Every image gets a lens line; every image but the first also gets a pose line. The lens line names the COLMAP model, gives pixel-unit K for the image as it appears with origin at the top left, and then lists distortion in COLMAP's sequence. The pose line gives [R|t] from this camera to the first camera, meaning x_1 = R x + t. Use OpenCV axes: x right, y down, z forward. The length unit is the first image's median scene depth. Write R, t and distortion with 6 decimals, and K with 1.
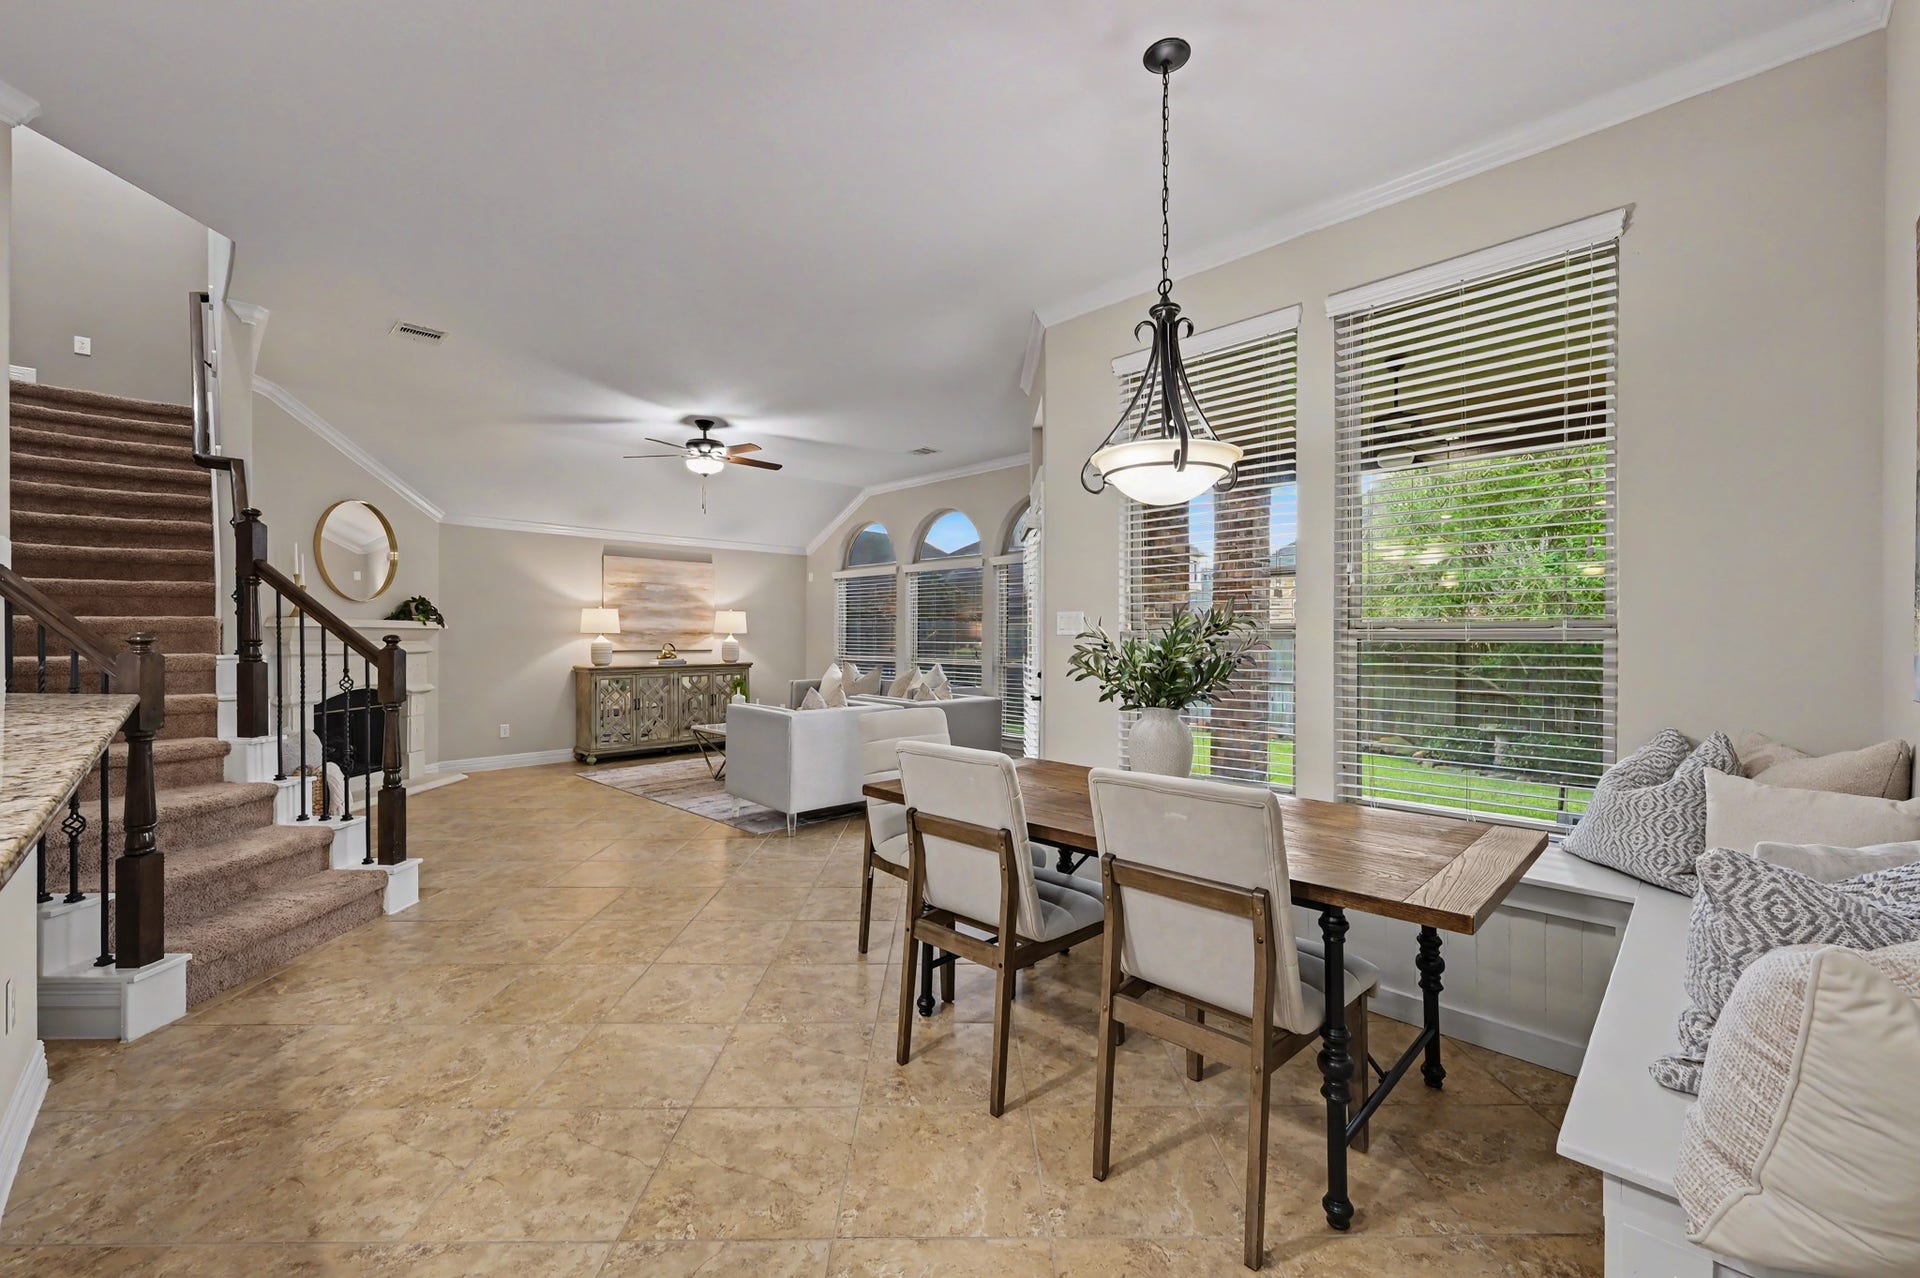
lens RADIAL K [[767.6, 0, 960.0], [0, 767.6, 639.0], [0, 0, 1]] dist [0.000469, 0.000262]
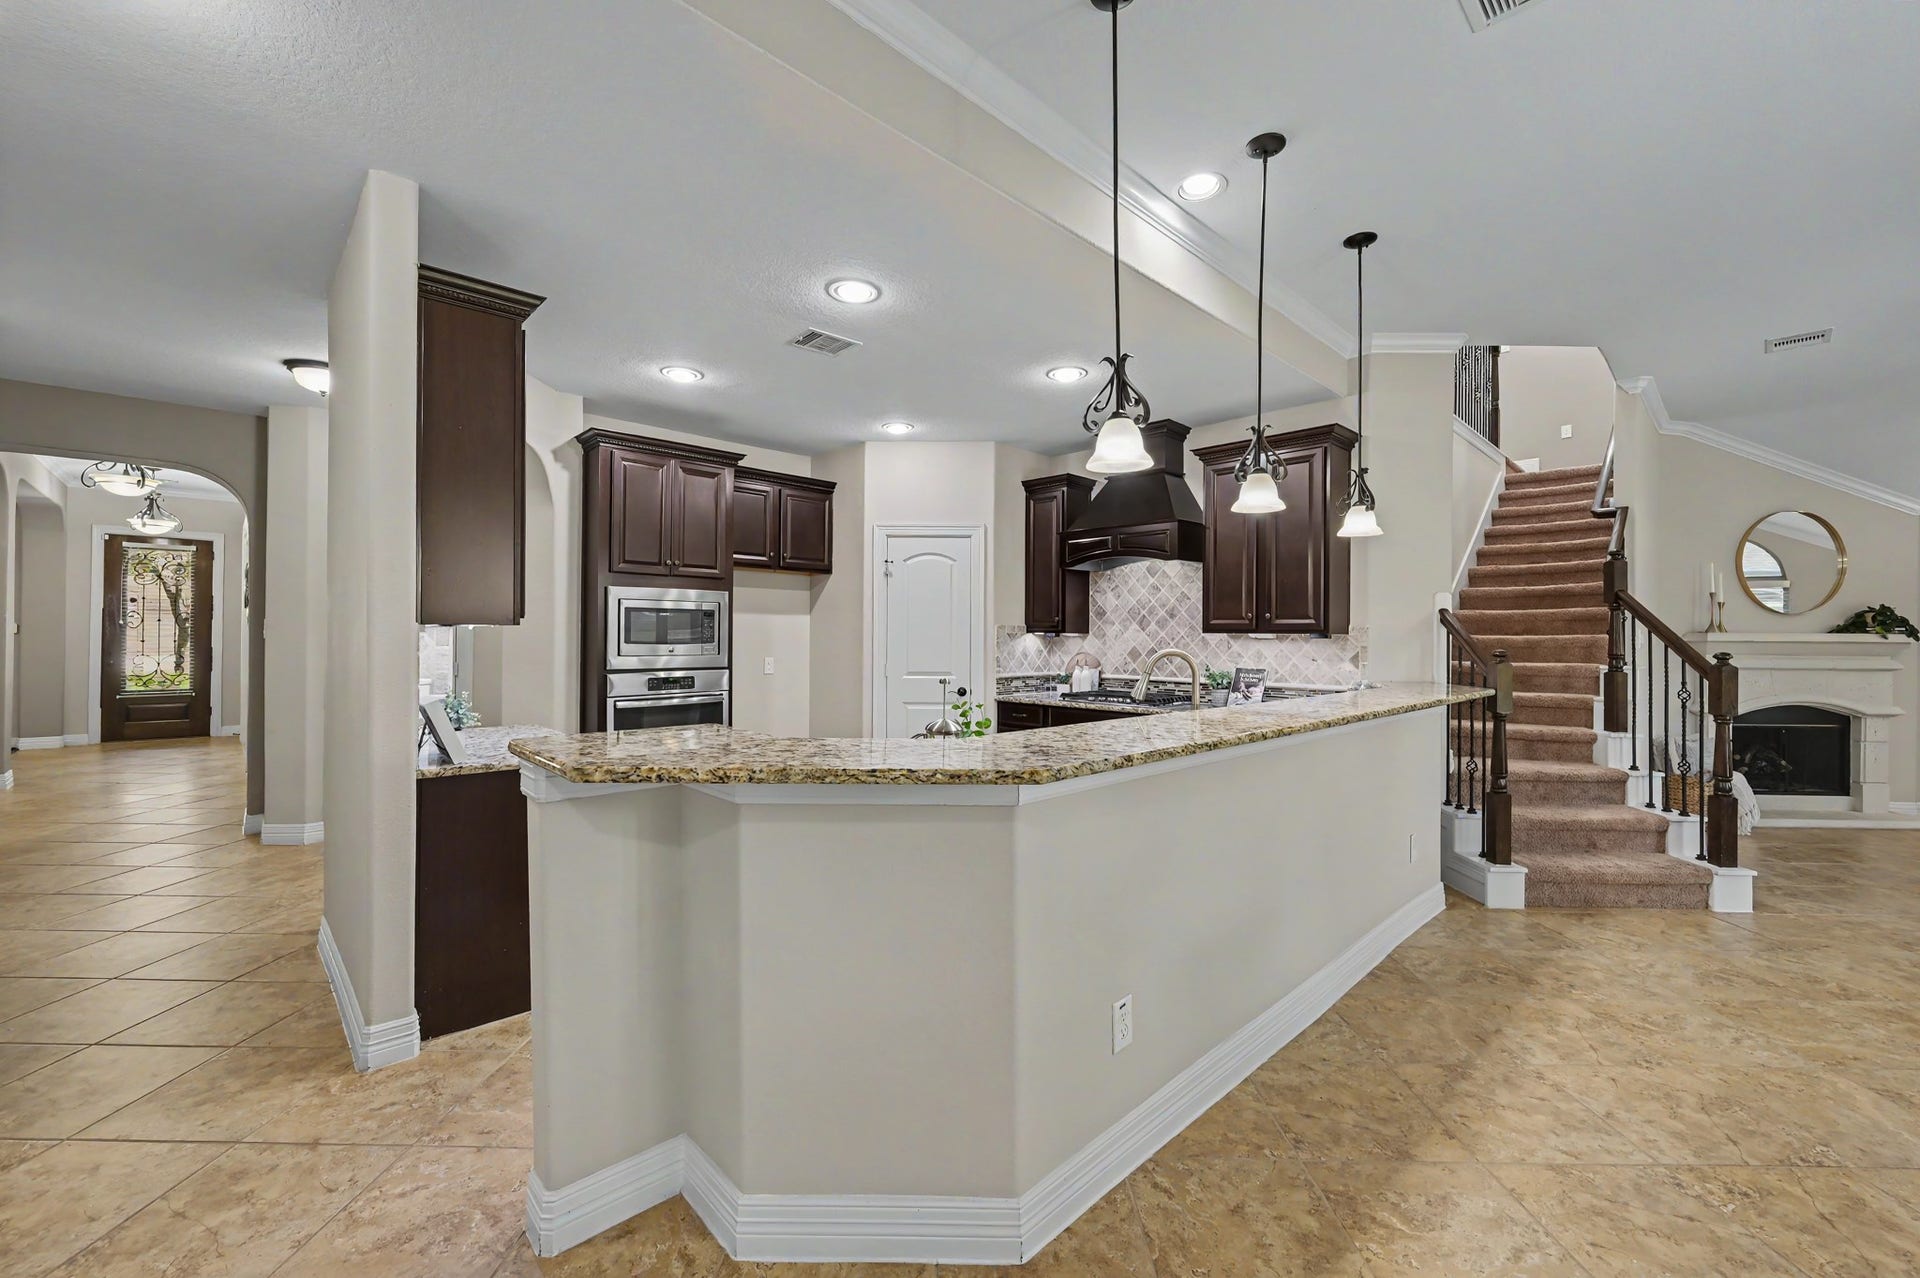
lens RADIAL K [[767.6, 0, 960.0], [0, 767.6, 639.0], [0, 0, 1]] dist [0.000469, 0.000262]
pose [[-0.026746, -0.001538, -0.999641, 0.450272], [-0.009275, 0.999956, -0.001290, -0.015372], [0.999599, 0.009237, -0.026759, -0.042159]]
